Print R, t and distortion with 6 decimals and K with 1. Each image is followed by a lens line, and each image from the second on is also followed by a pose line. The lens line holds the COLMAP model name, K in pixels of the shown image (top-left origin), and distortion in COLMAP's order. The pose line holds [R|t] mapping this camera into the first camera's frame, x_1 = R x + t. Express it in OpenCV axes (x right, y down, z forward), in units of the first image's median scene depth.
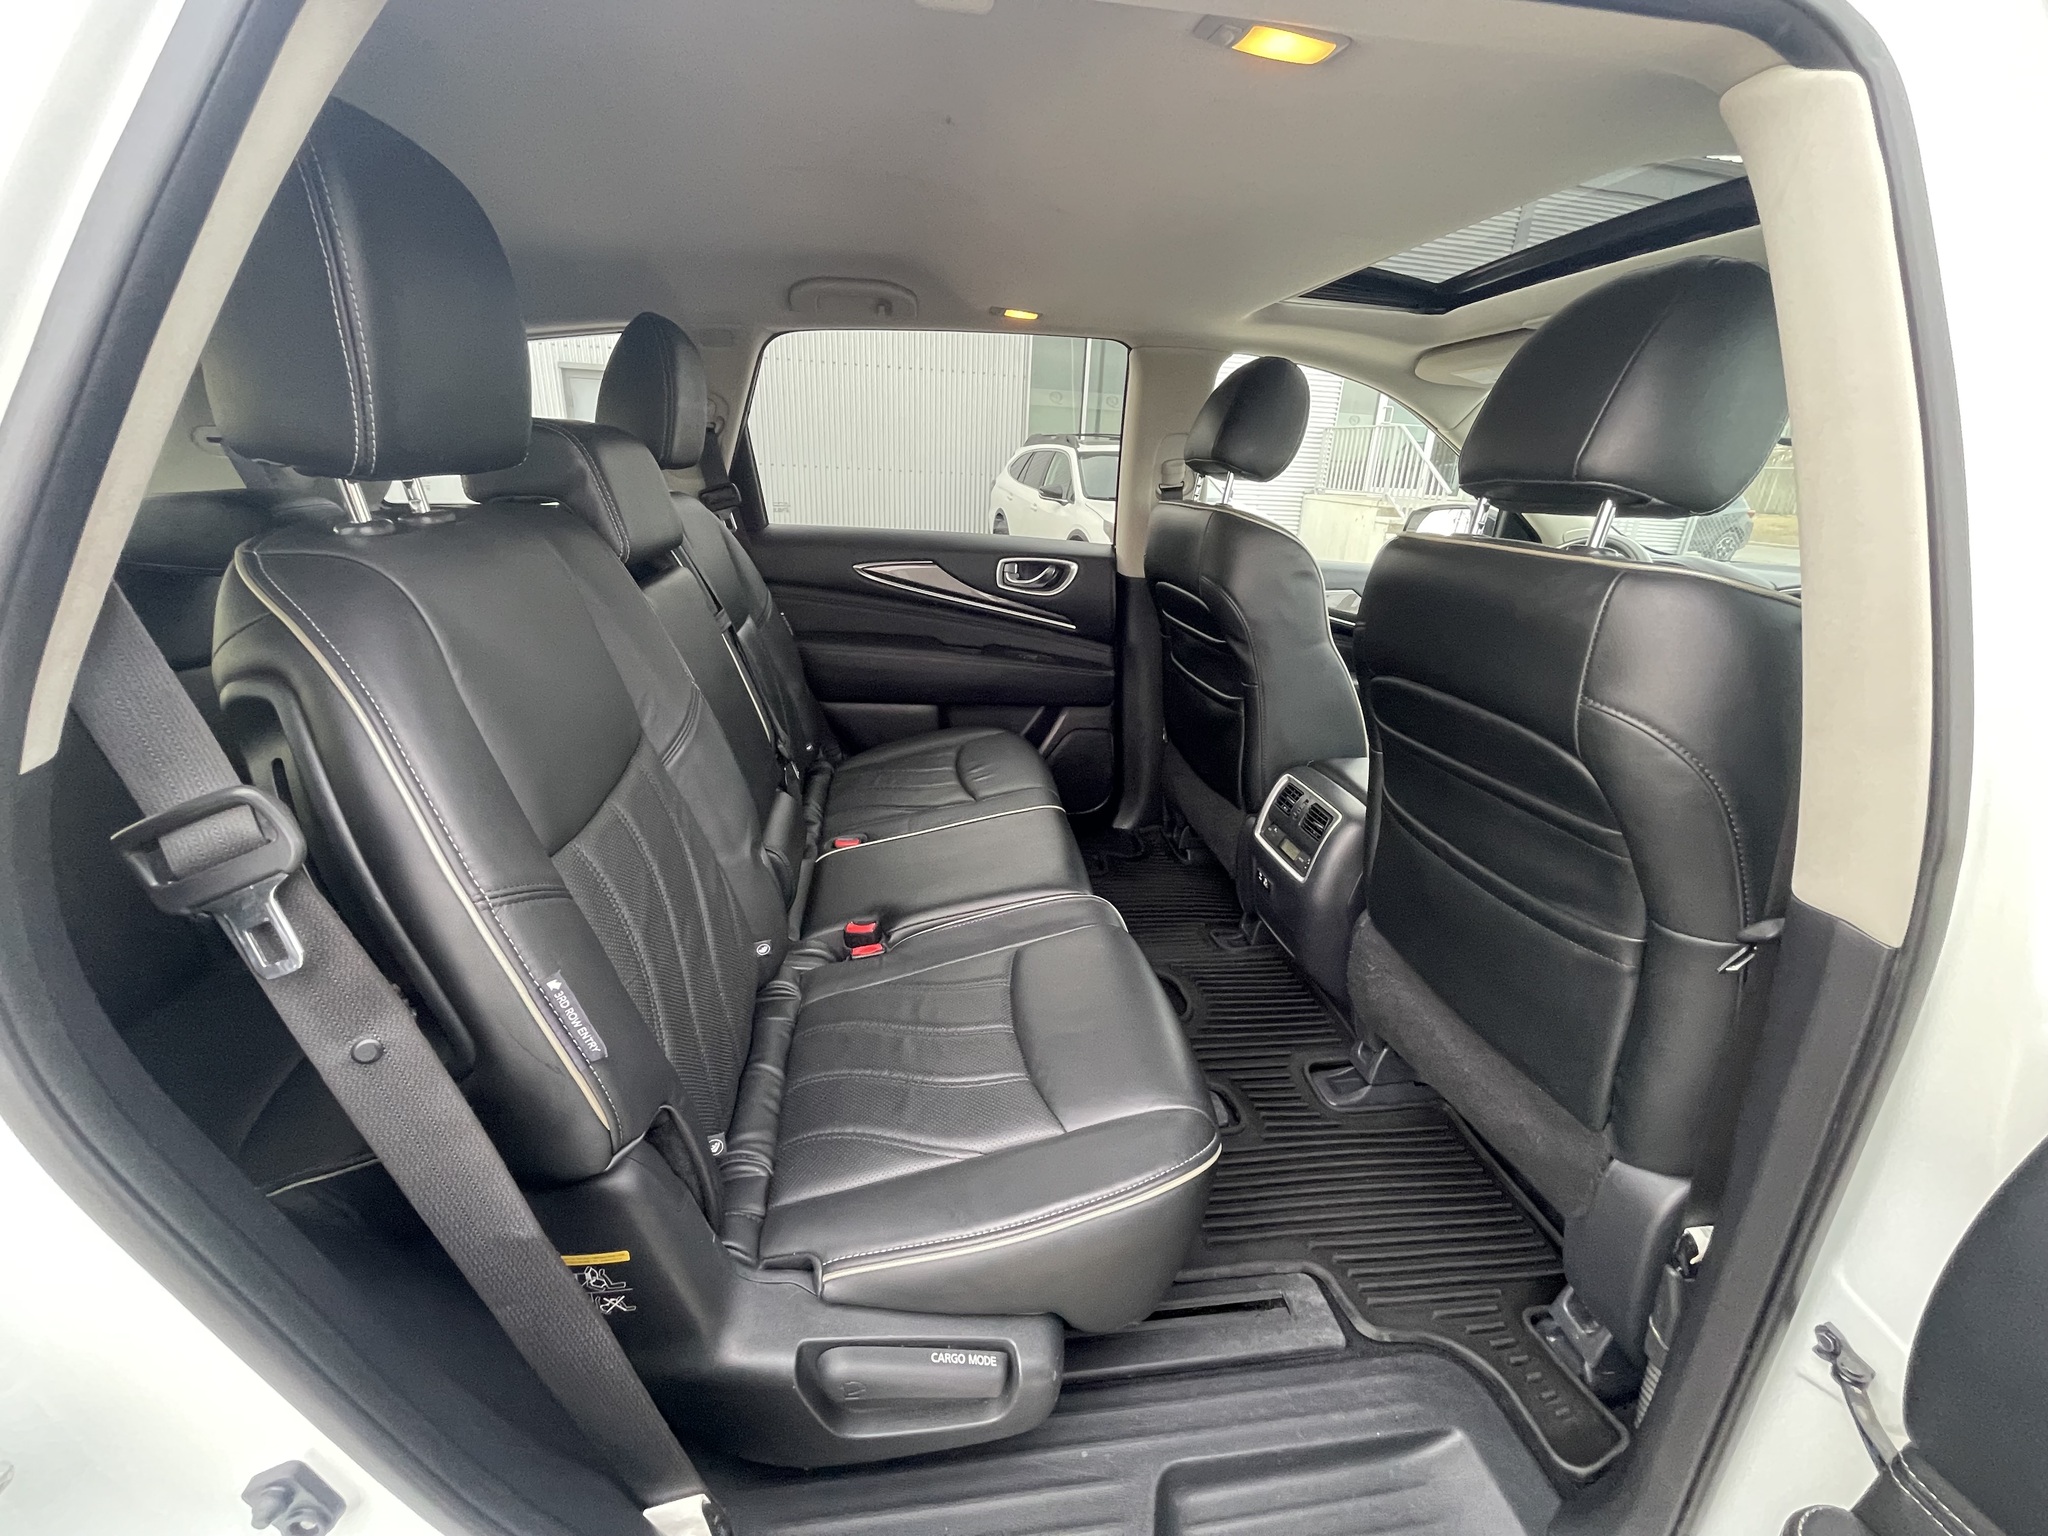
lens RADIAL K [[828.0, 0, 1017.2], [0, 828.0, 773.0], [0, 0, 1]] dist [-0.002143, 0.000633]
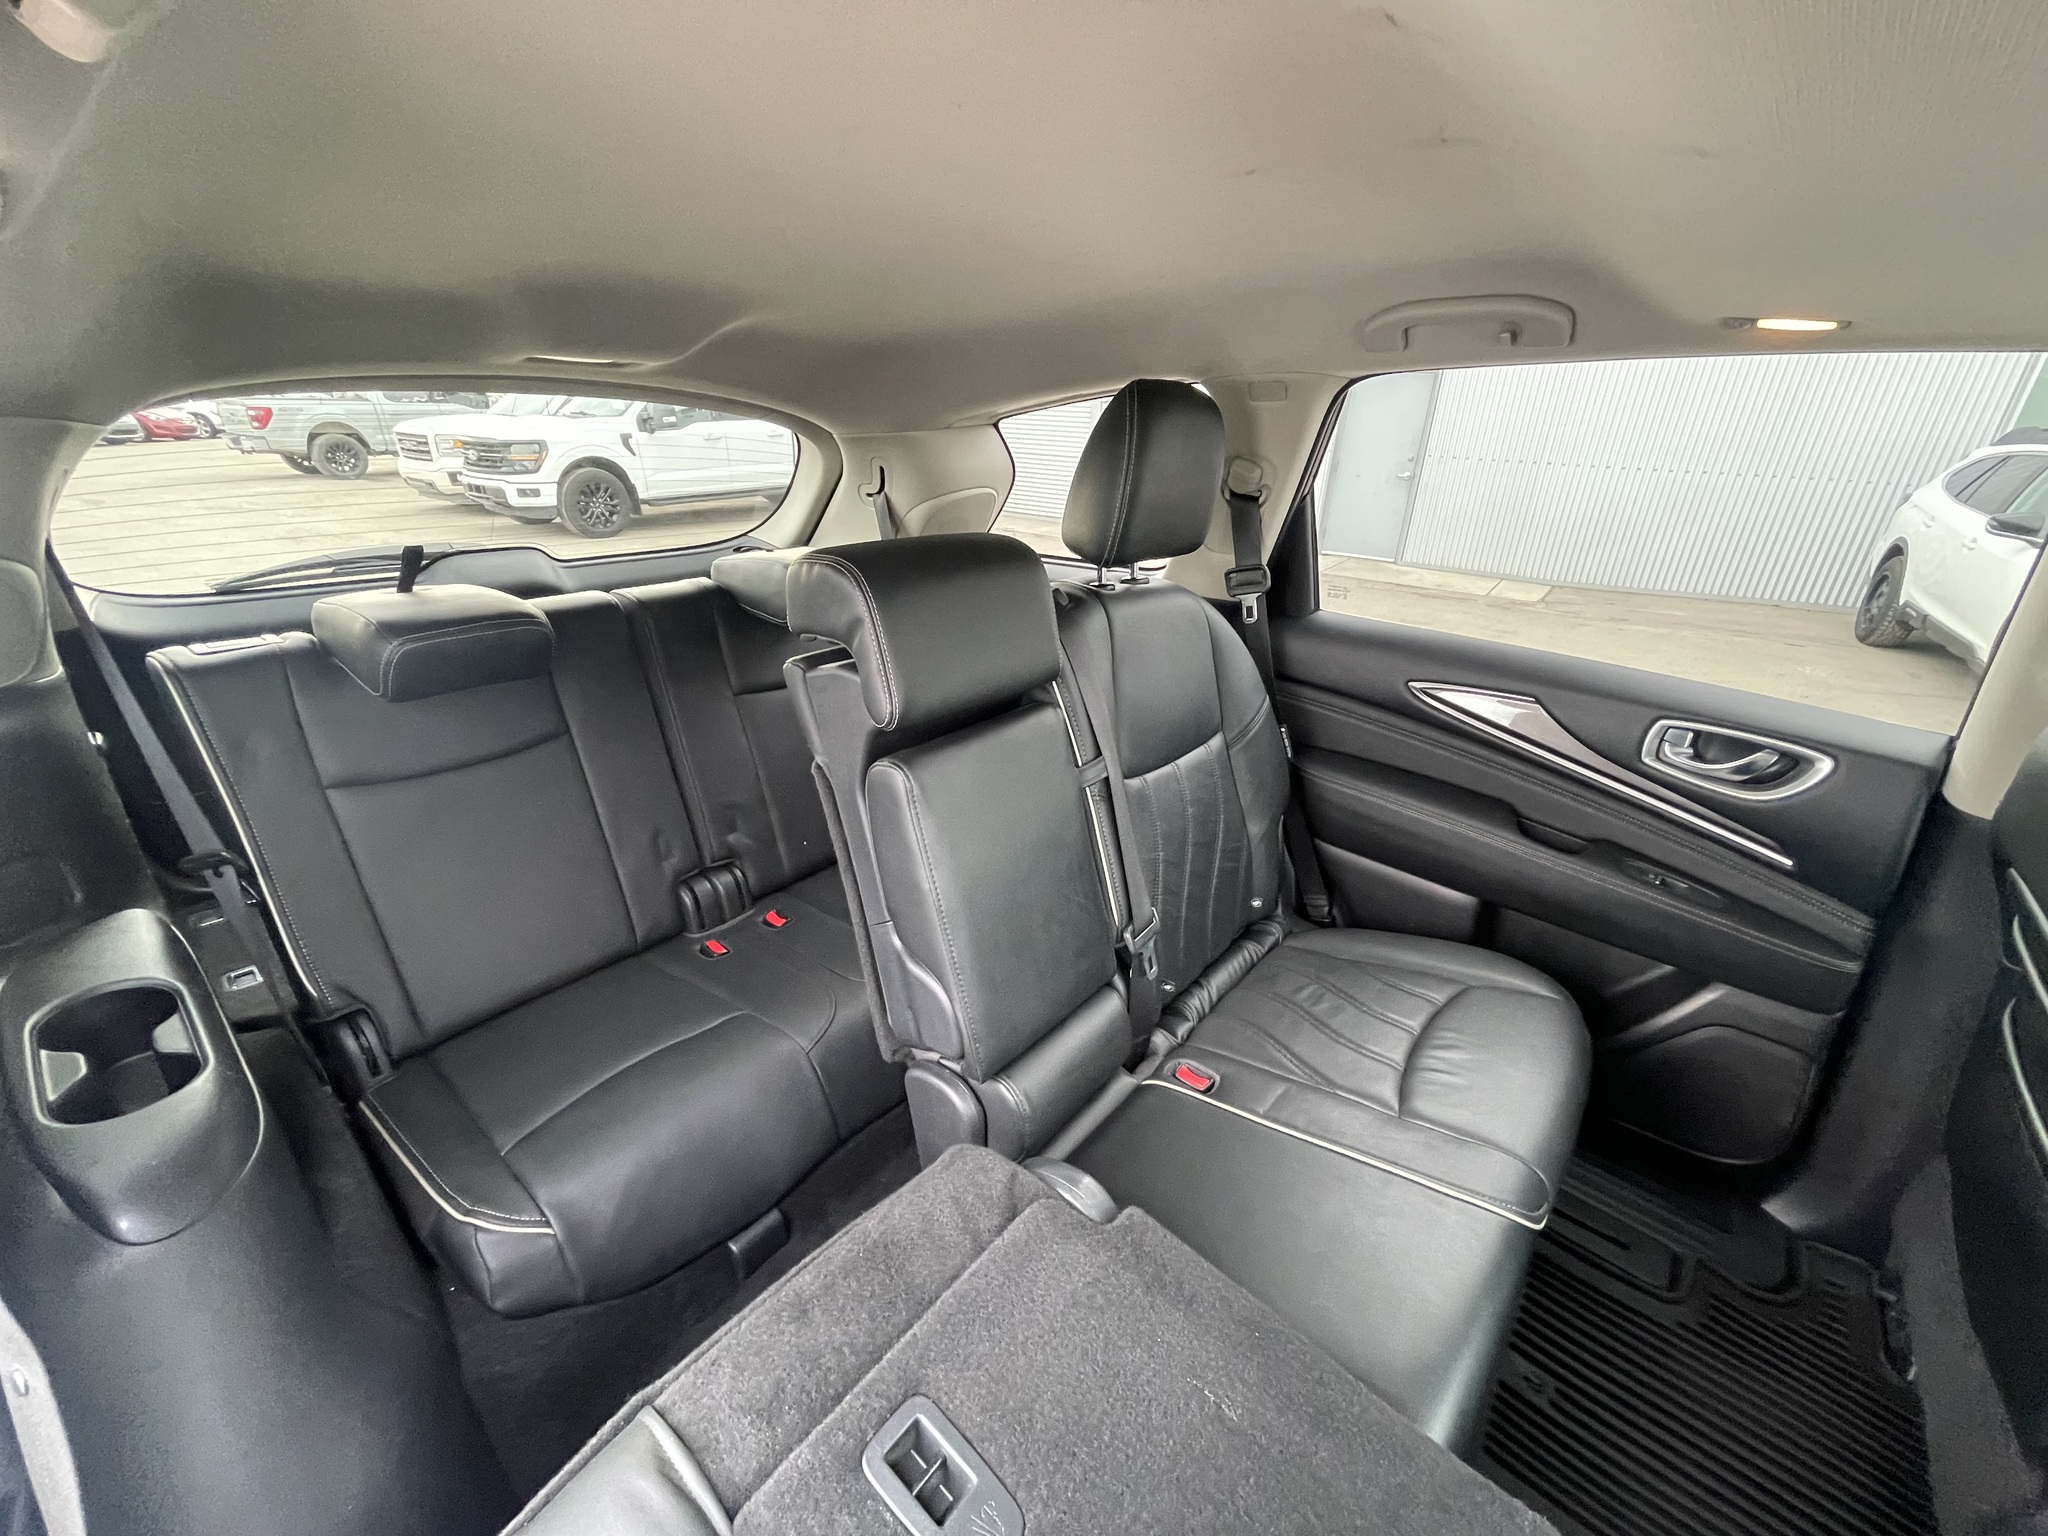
lens RADIAL K [[828.0, 0, 1017.2], [0, 828.0, 773.0], [0, 0, 1]] dist [-0.002143, 0.000633]
pose [[0.665233, 0.286799, -0.689356, 0.092513], [-0.271891, 0.952941, 0.134084, -0.173148], [0.695371, 0.098232, 0.711906, 0.247402]]
